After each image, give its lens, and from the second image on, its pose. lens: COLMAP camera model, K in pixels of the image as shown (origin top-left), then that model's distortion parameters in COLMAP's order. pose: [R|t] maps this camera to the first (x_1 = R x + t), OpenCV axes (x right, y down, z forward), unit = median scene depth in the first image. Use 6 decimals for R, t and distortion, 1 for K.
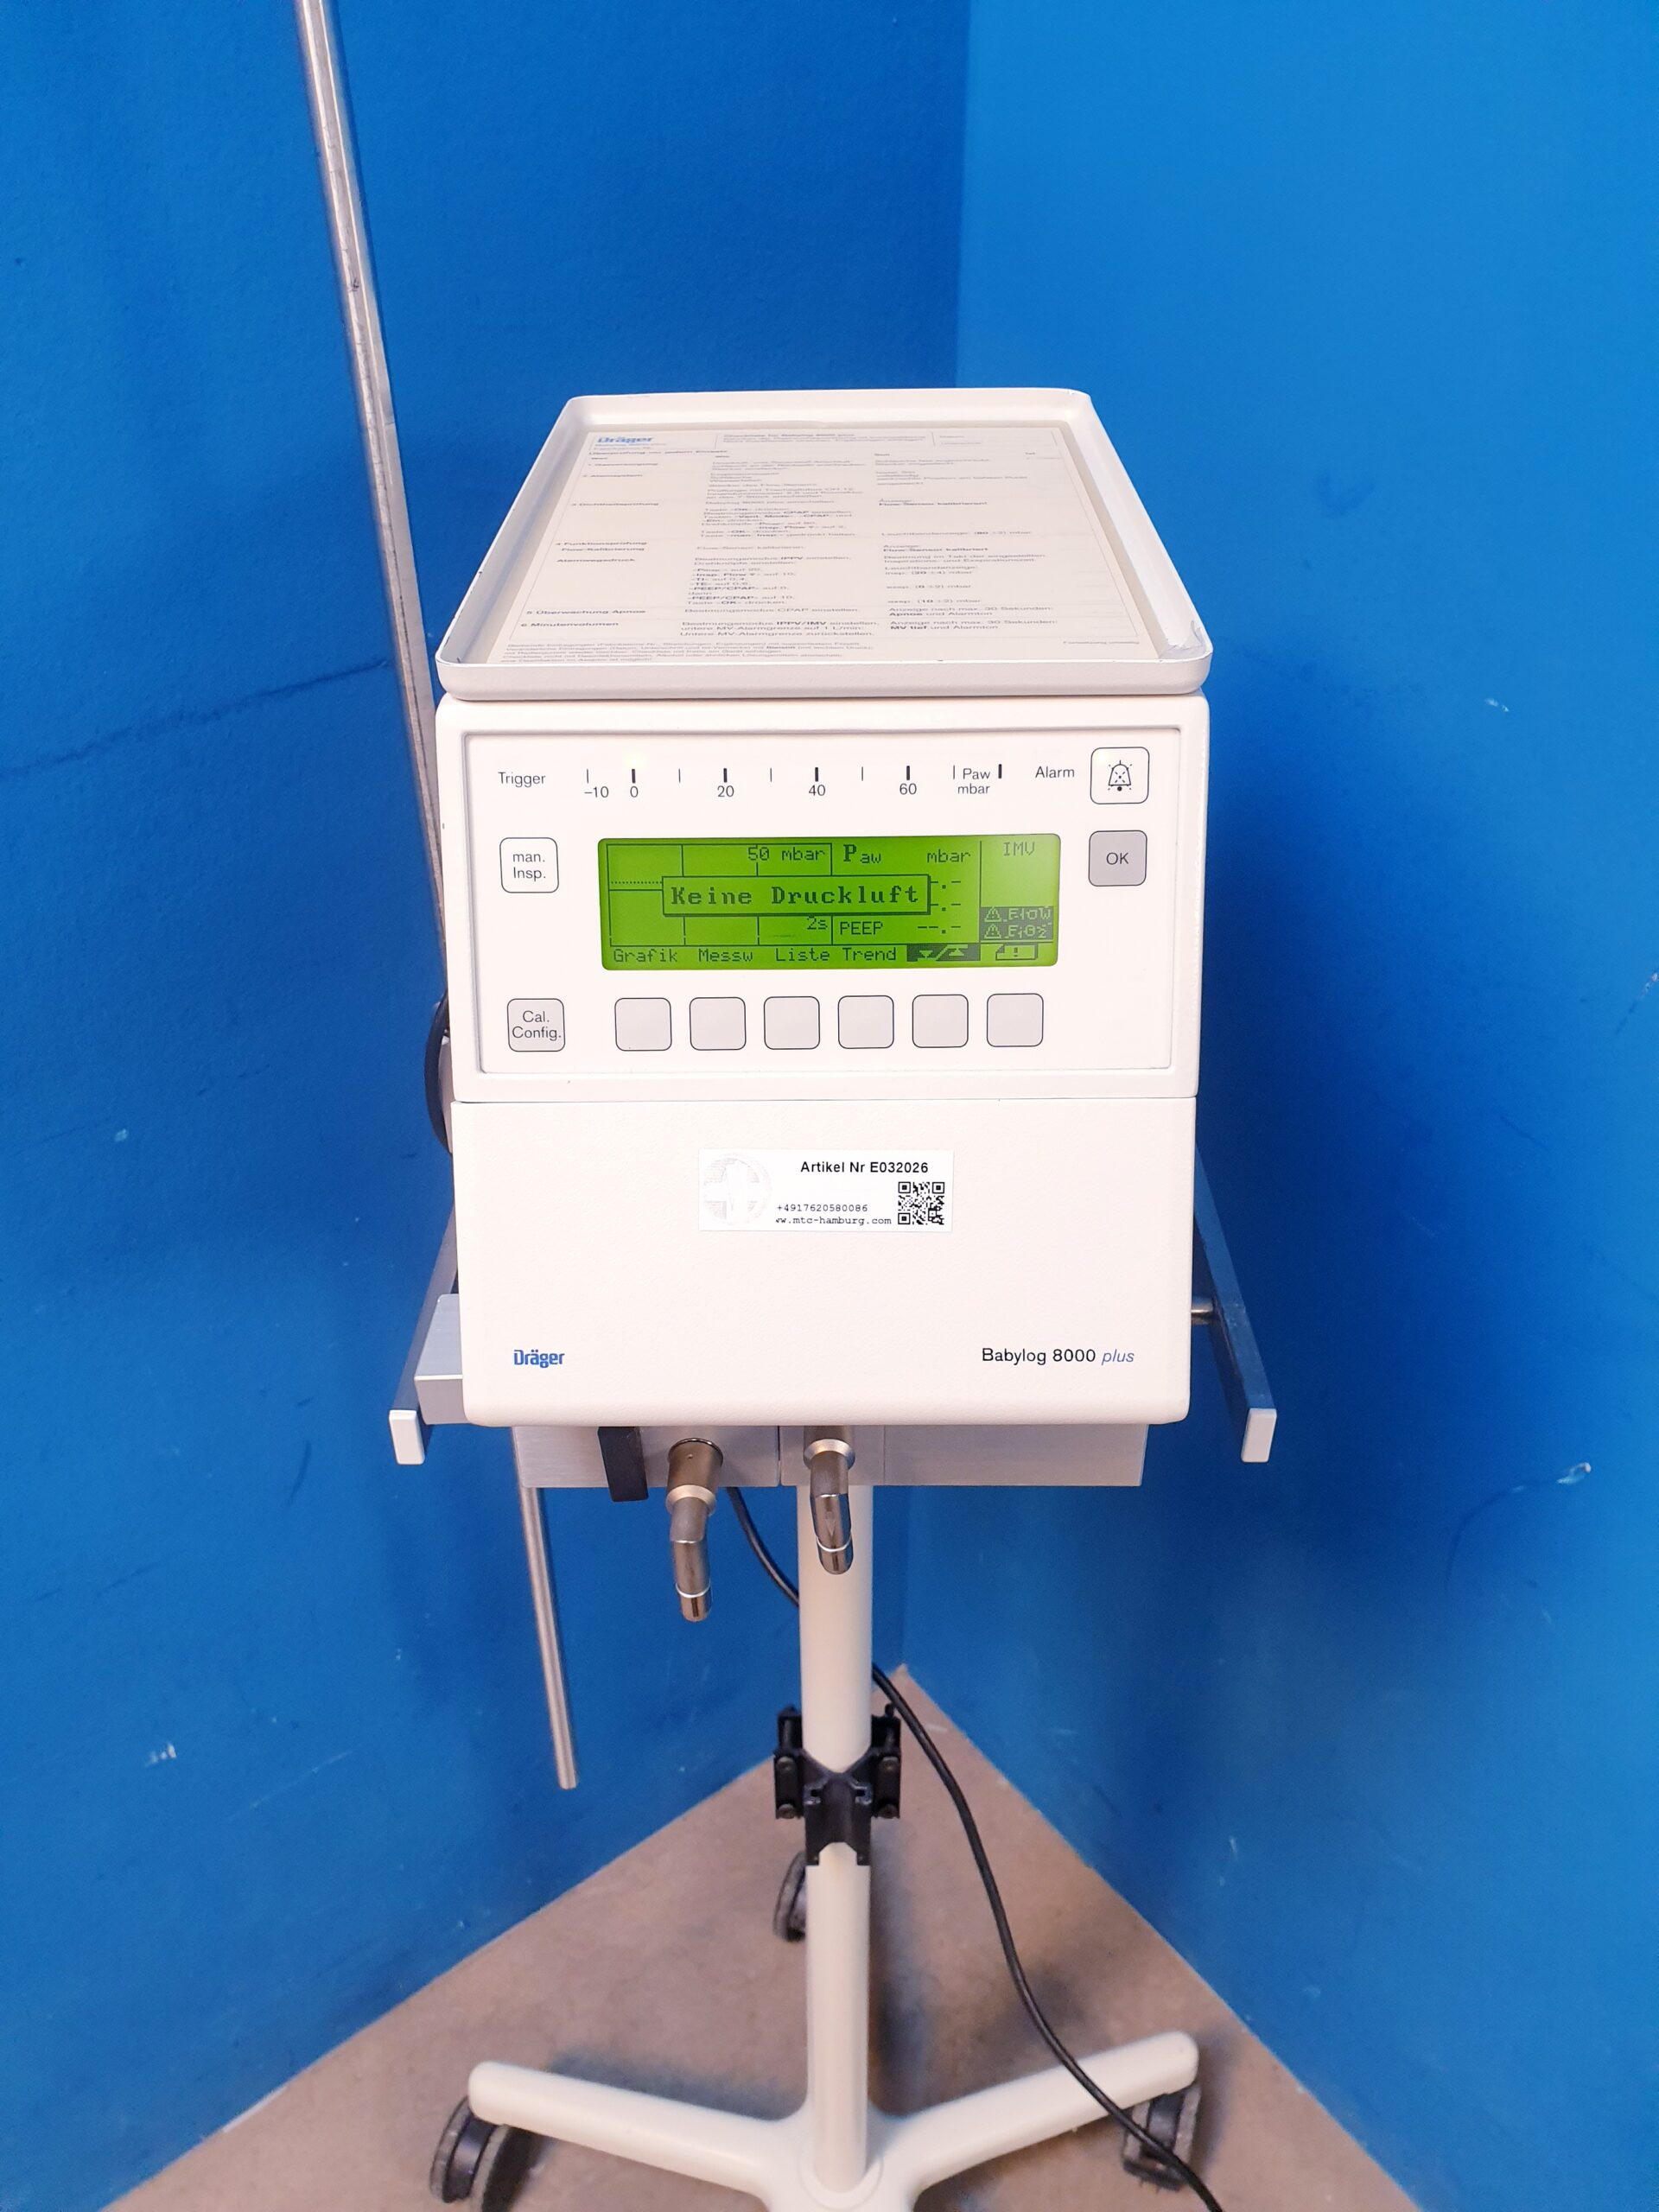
lens RADIAL K [[1705.4, 0, 809.0], [0, 1705.4, 1108.7], [0, 0, 1]] dist [0.090735, 0.000054]
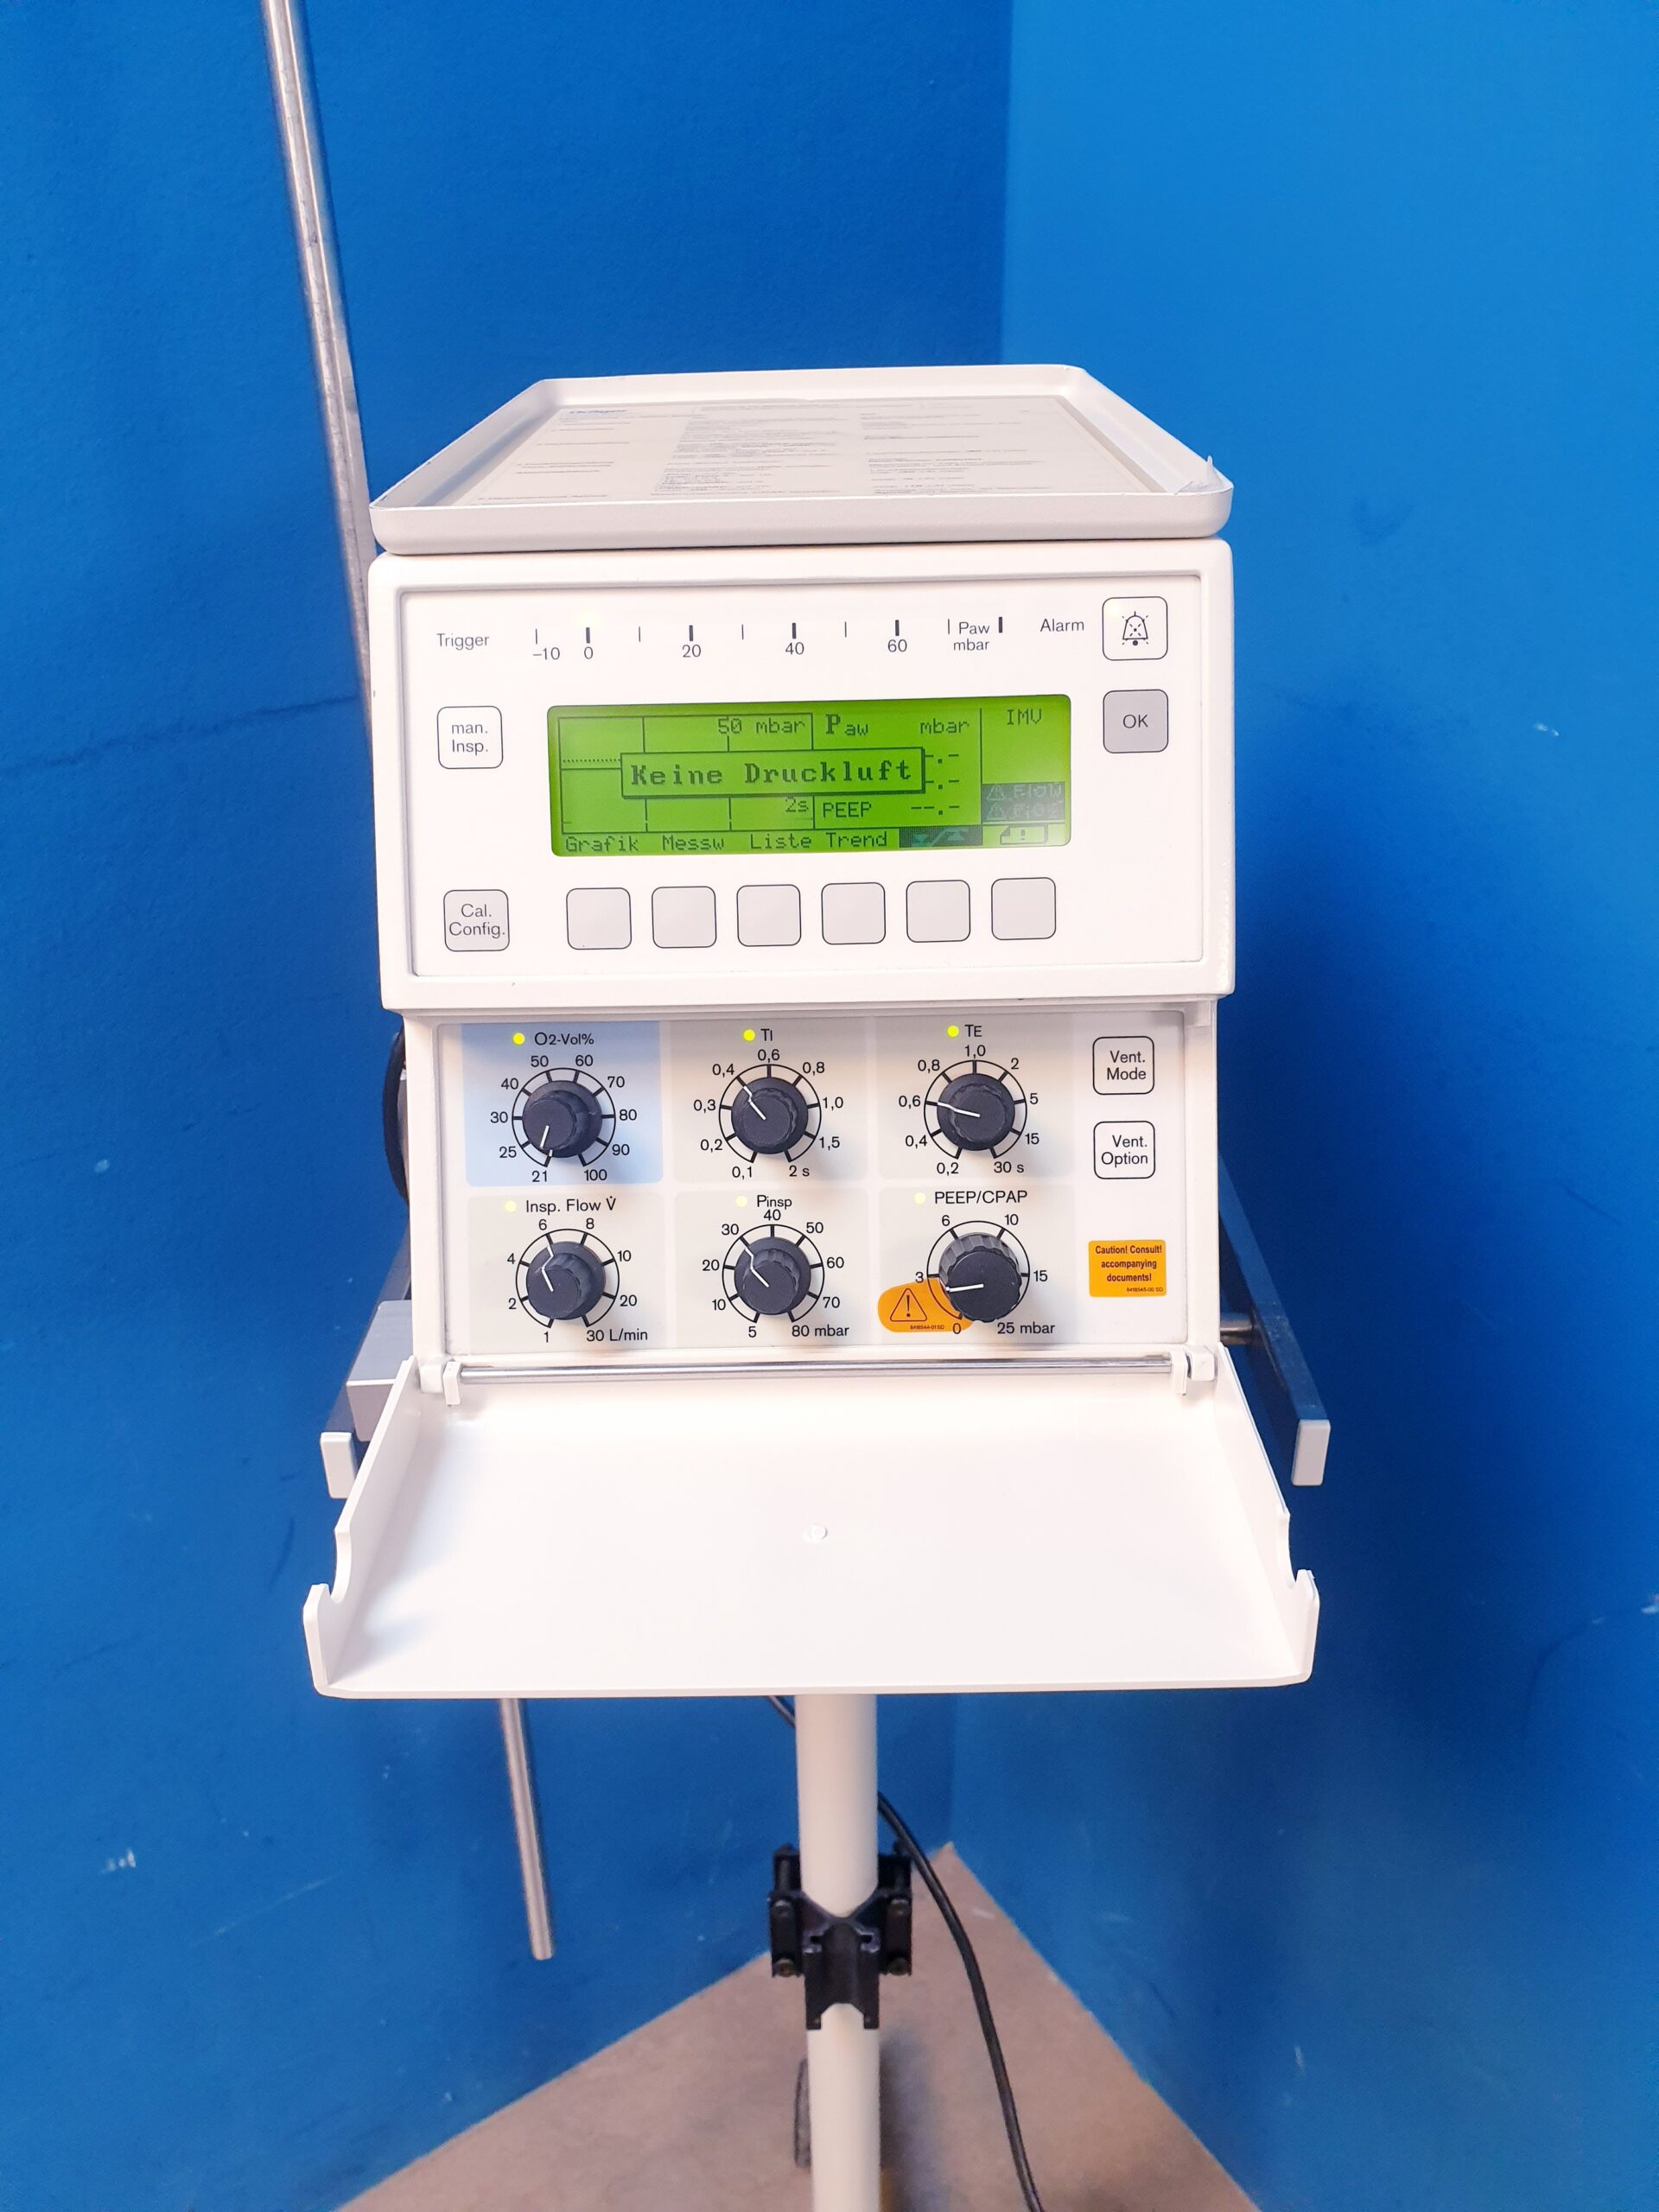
lens RADIAL K [[1726.6, 0, 808.8], [0, 1726.6, 1126.4], [0, 0, 1]] dist [0.002830, 0.125791]
pose [[0.999953, -0.009608, -0.001493, 0.010638], [0.009385, 0.993883, -0.110041, 0.153784], [0.002541, 0.110021, 0.993926, 0.133016]]
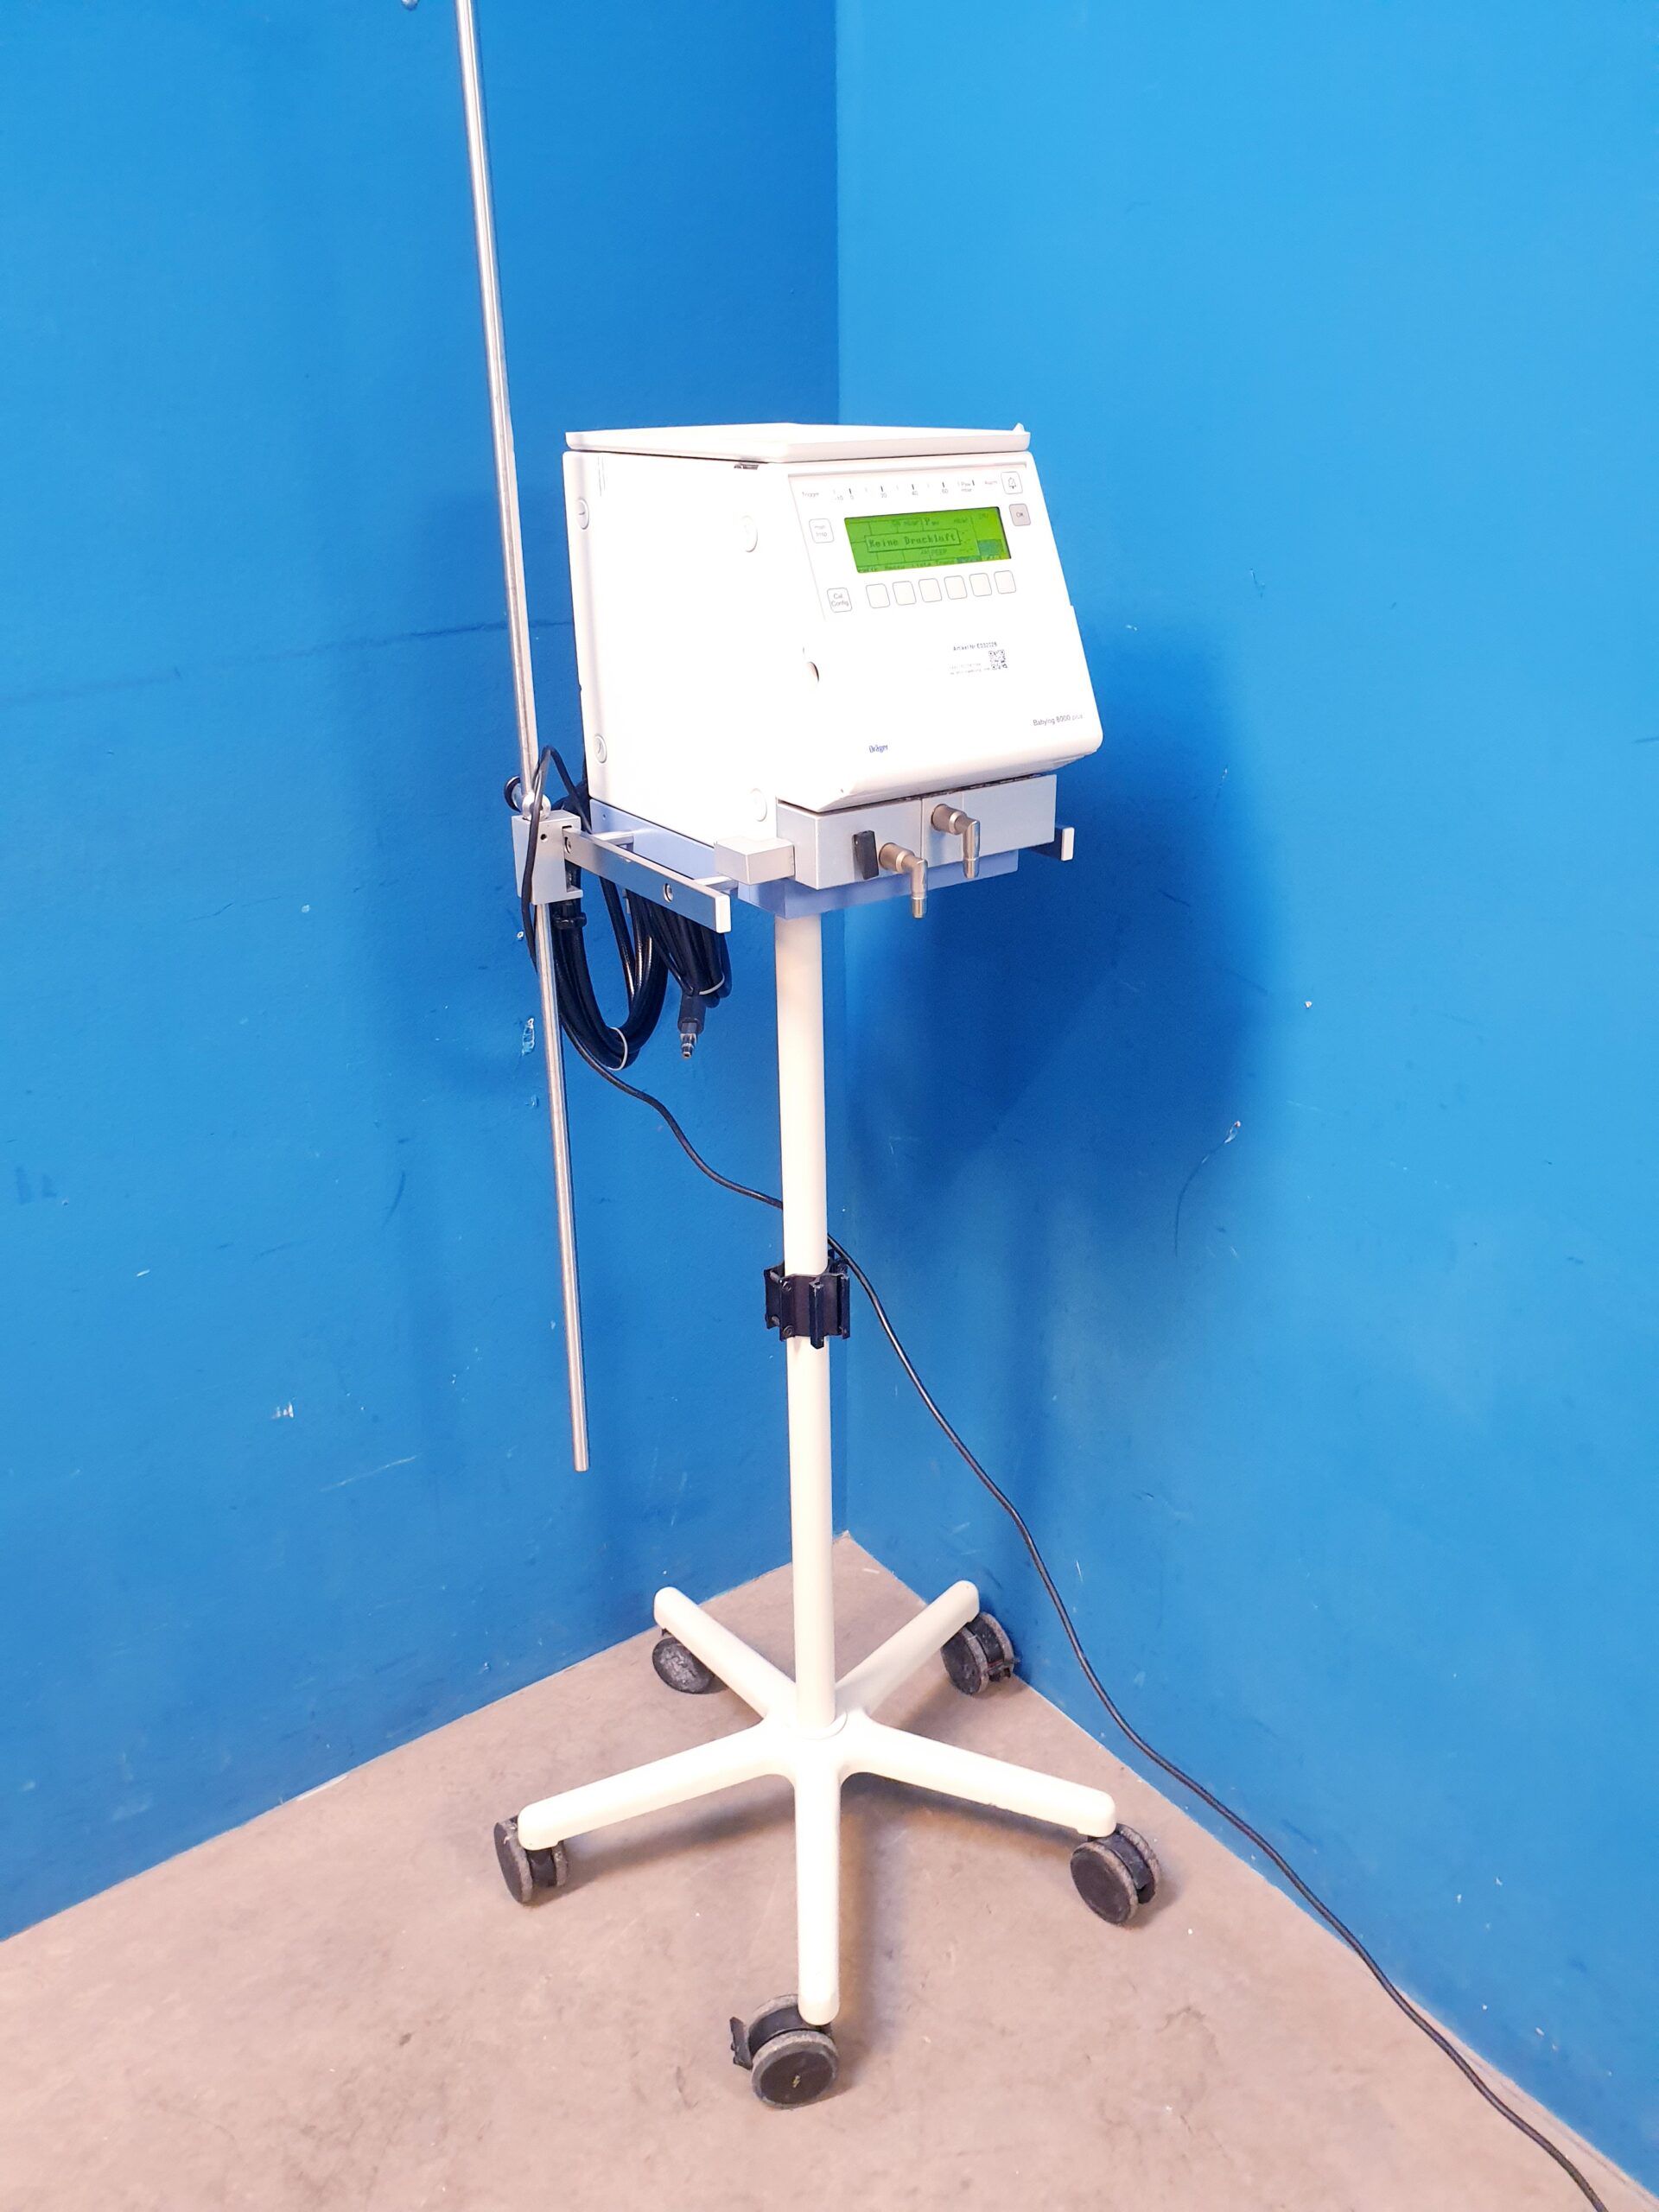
lens RADIAL K [[1672.4, 0, 835.4], [0, 1672.4, 1057.1], [0, 0, 1]] dist [0.001614, 0.033073]
pose [[0.816848, -0.216286, 0.534771, -1.445820], [0.332341, 0.934183, -0.129814, 0.780941], [-0.471497, 0.283765, 0.834966, -0.637784]]
